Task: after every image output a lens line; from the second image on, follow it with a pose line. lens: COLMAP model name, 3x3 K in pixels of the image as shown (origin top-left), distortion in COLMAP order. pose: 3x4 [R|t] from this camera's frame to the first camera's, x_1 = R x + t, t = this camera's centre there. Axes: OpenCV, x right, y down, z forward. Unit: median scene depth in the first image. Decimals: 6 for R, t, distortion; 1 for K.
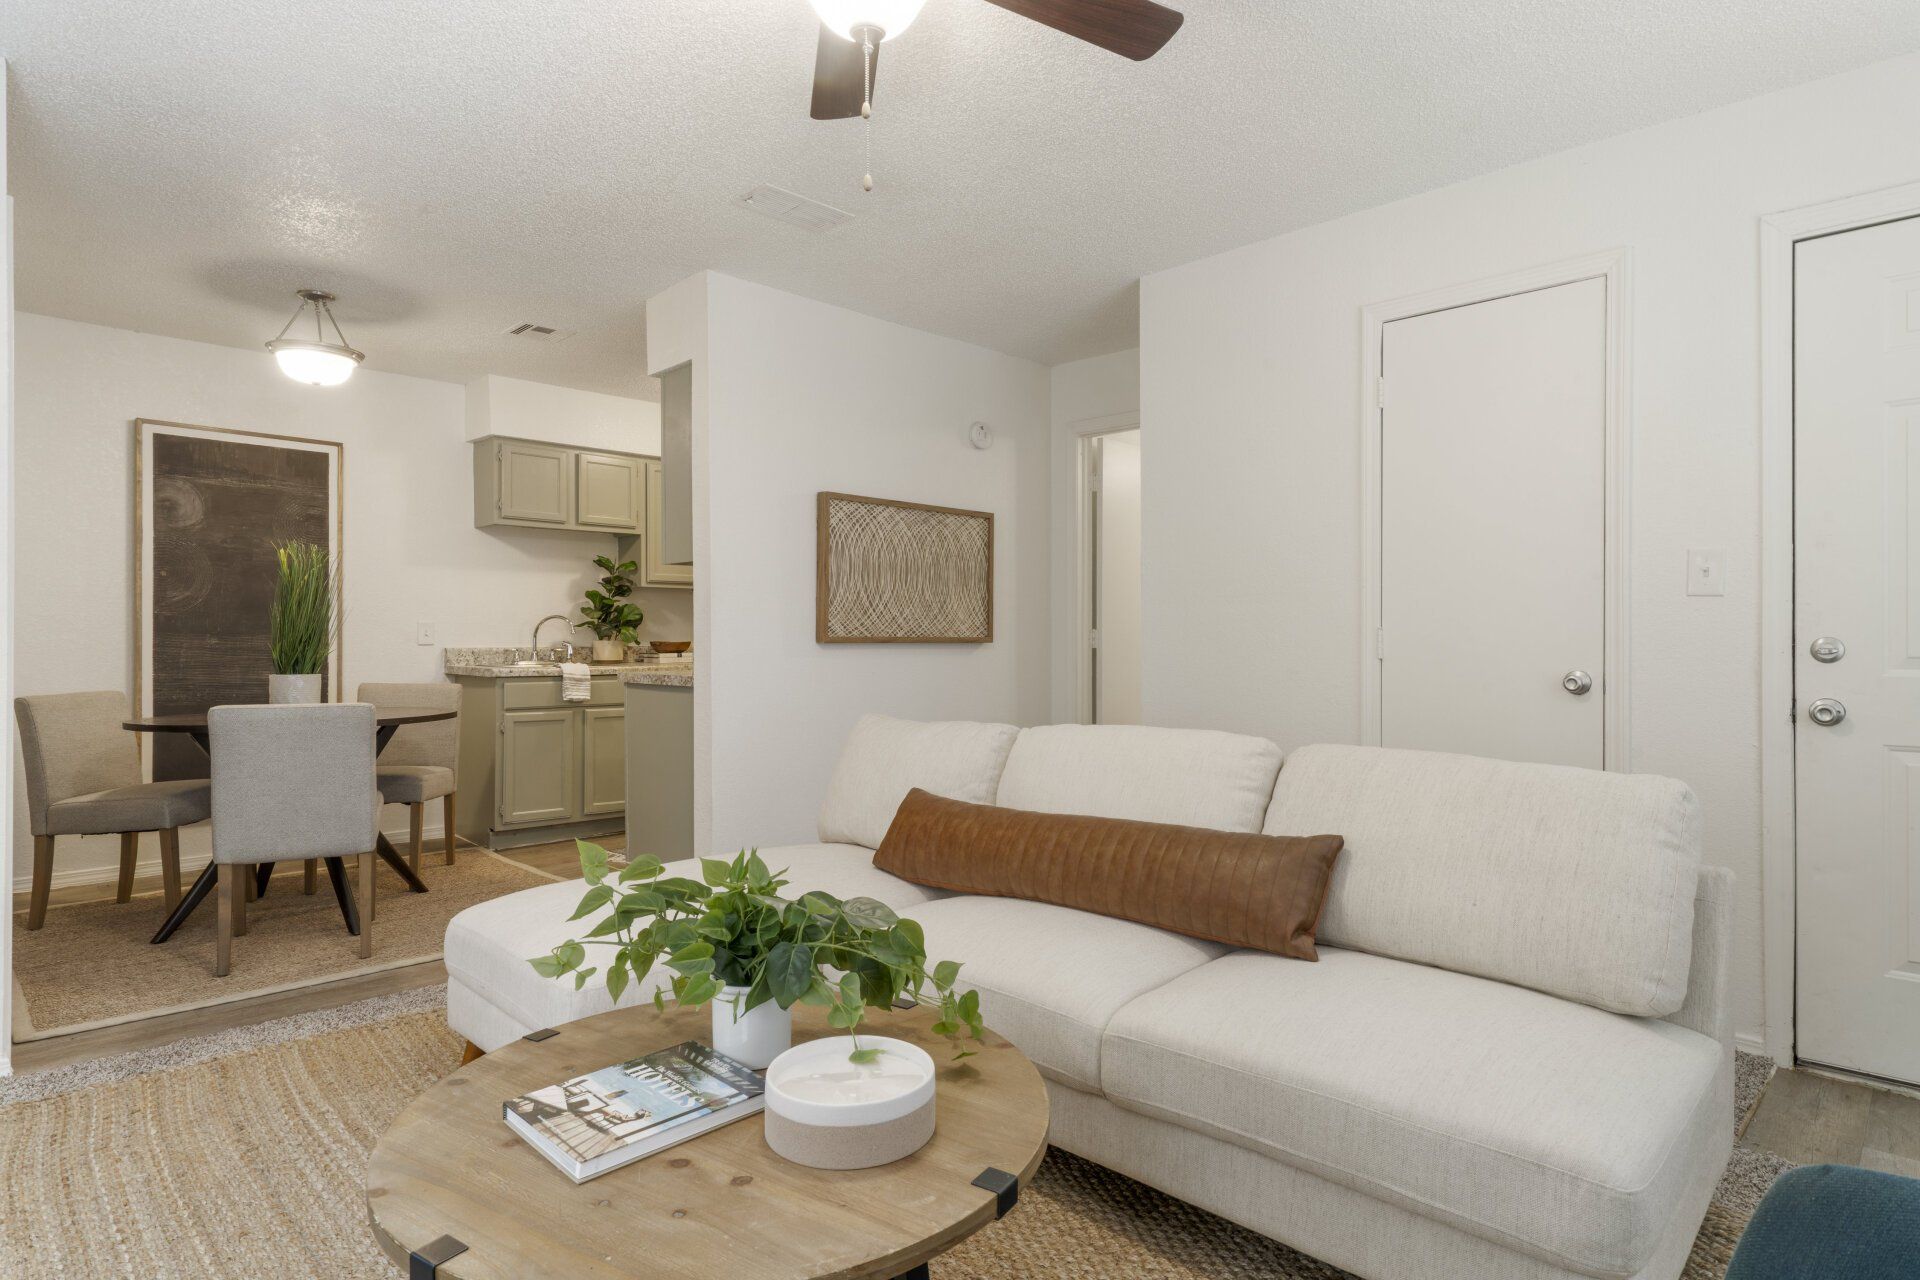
lens RADIAL K [[1061.5, 0, 960.0], [0, 1061.5, 640.0], [0, 0, 1]] dist [0.000633, 0.000055]
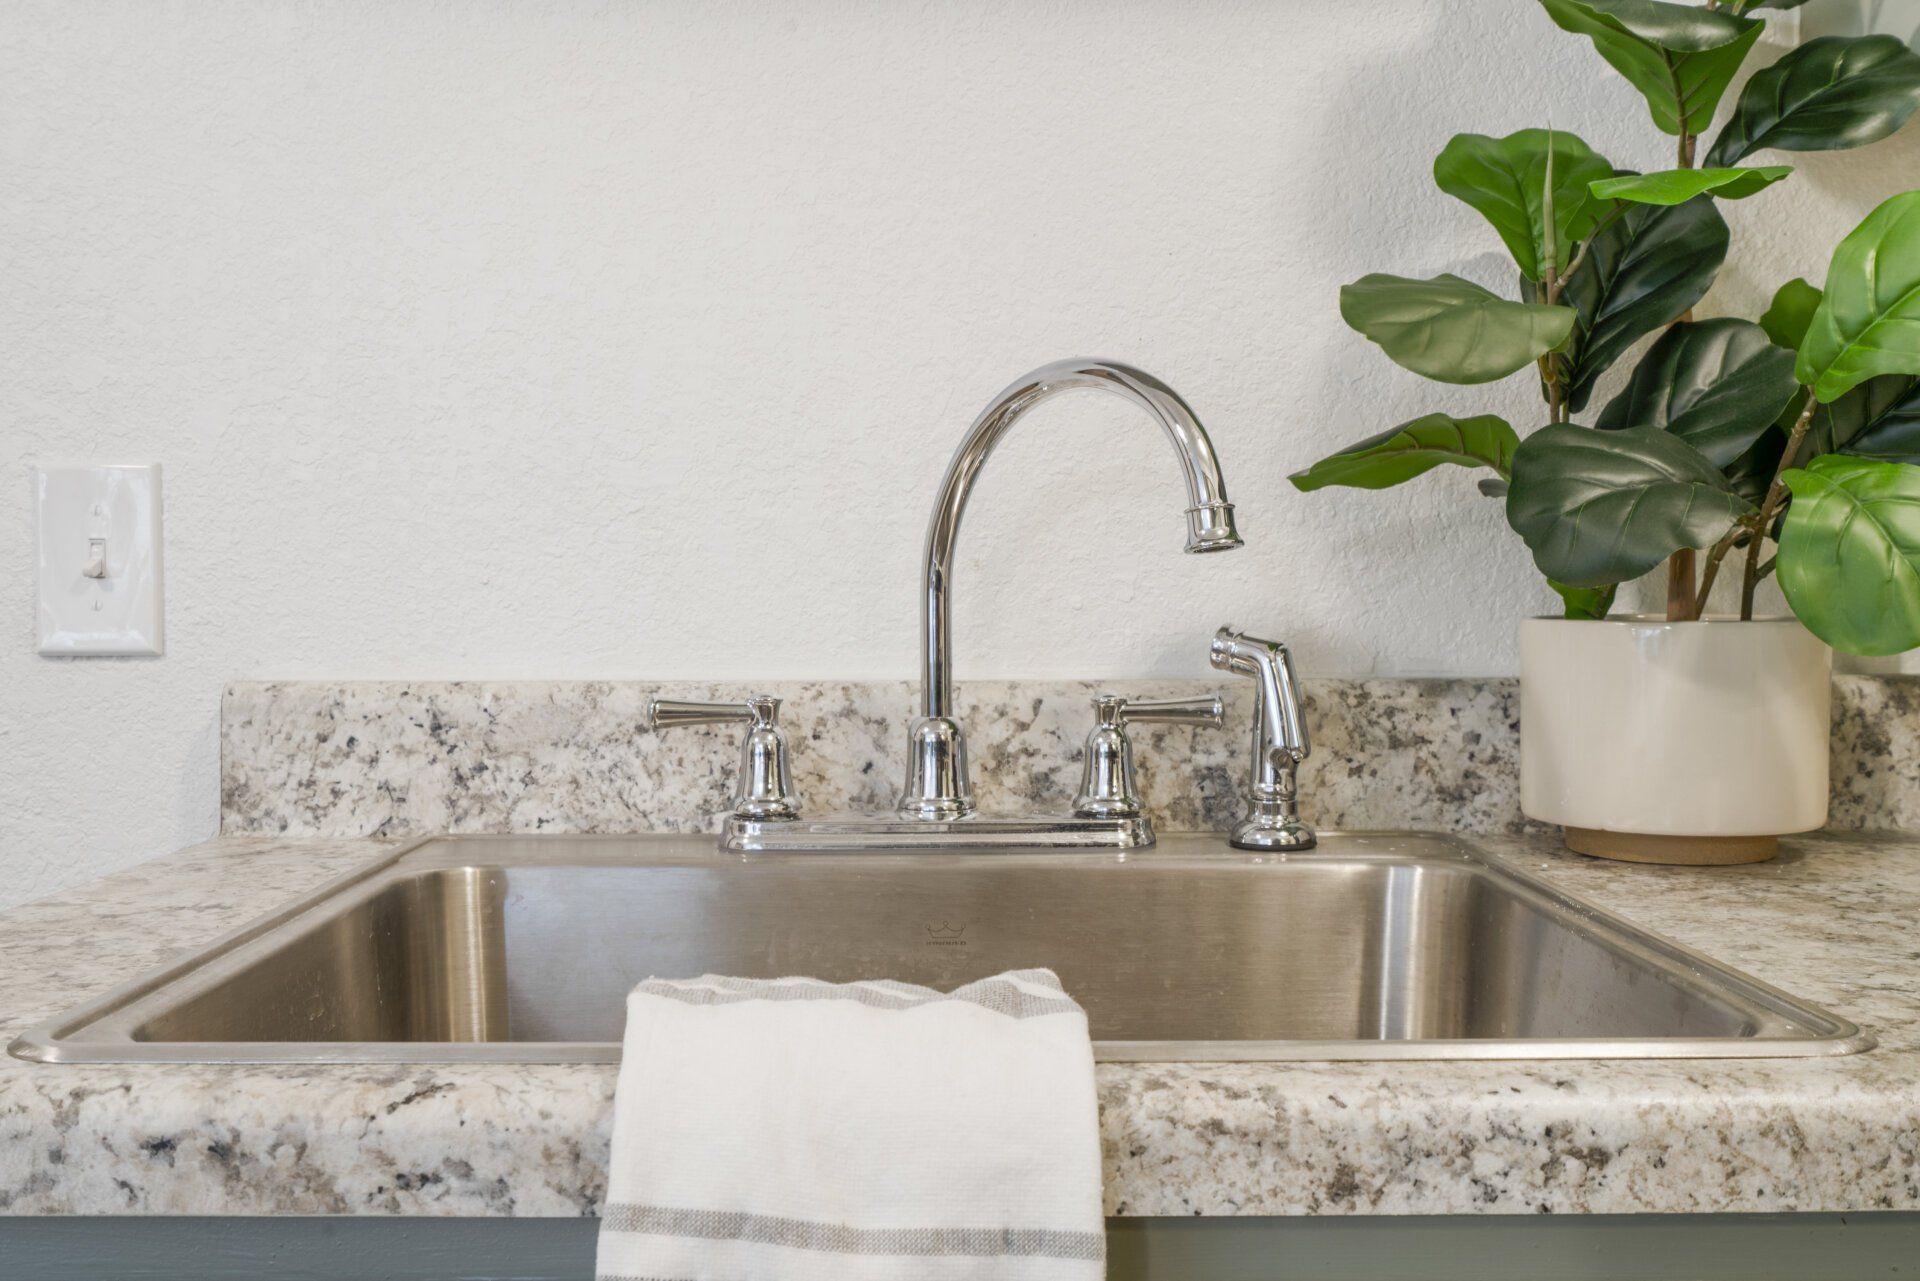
lens RADIAL K [[1882.9, 0, 960.0], [0, 1882.9, 640.5], [0, 0, 1]] dist [0.010497, 0.011330]
pose [[0.717991, 0.011433, -0.695959, -0.321482], [0.000268, 0.999860, 0.016702, -0.000623], [0.696053, -0.012178, 0.717887, 1.037654]]
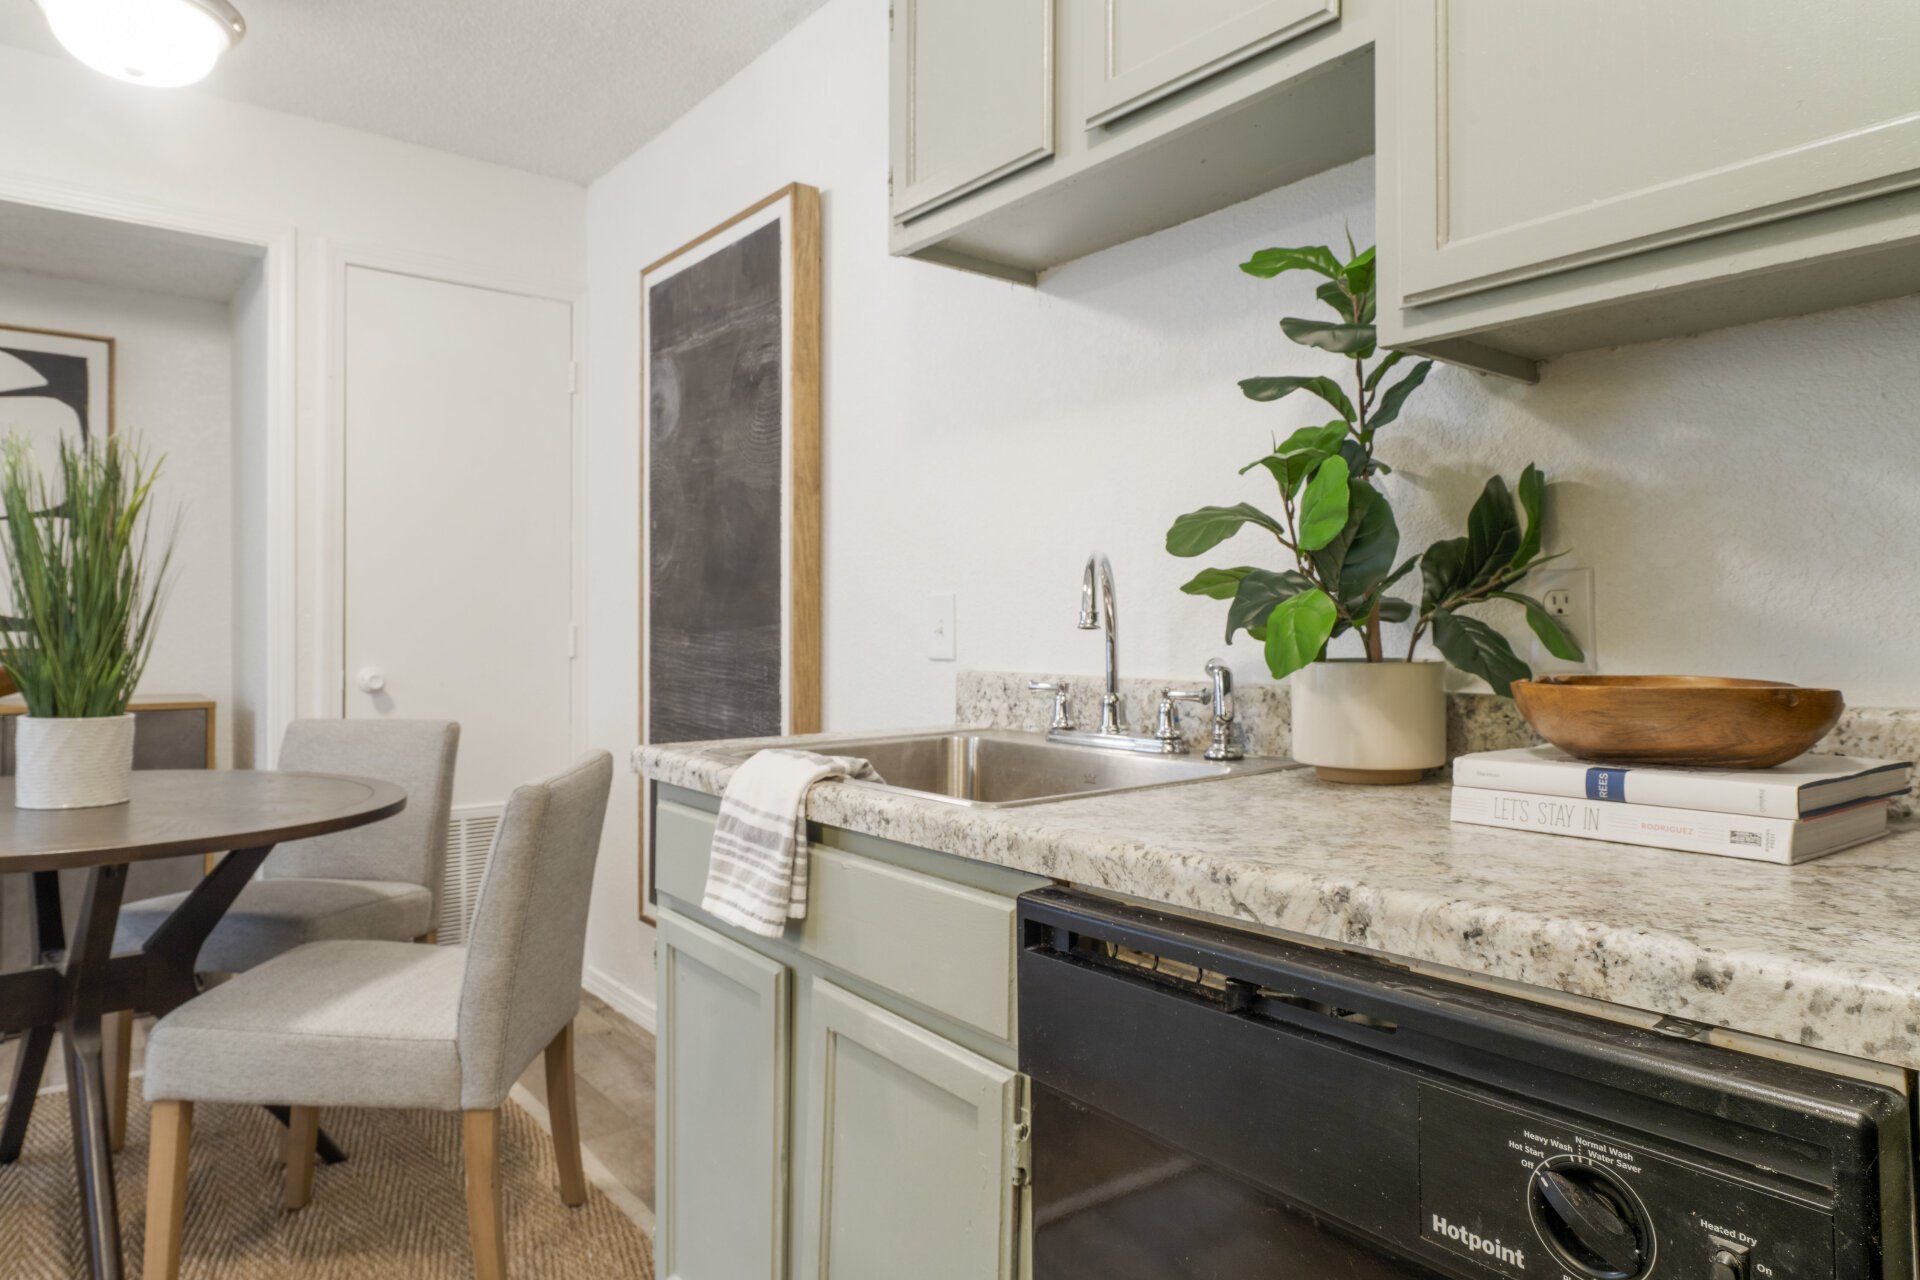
lens RADIAL K [[1133.4, 0, 960.0], [0, 1133.4, 640.0], [0, 0, 1]] dist [-0.038863, 0.033019]
pose [[-0.097018, 0.009401, -0.995238, -0.145988], [-0.005188, 0.999937, 0.009952, -0.006437], [0.995269, 0.006129, -0.096963, 1.183741]]
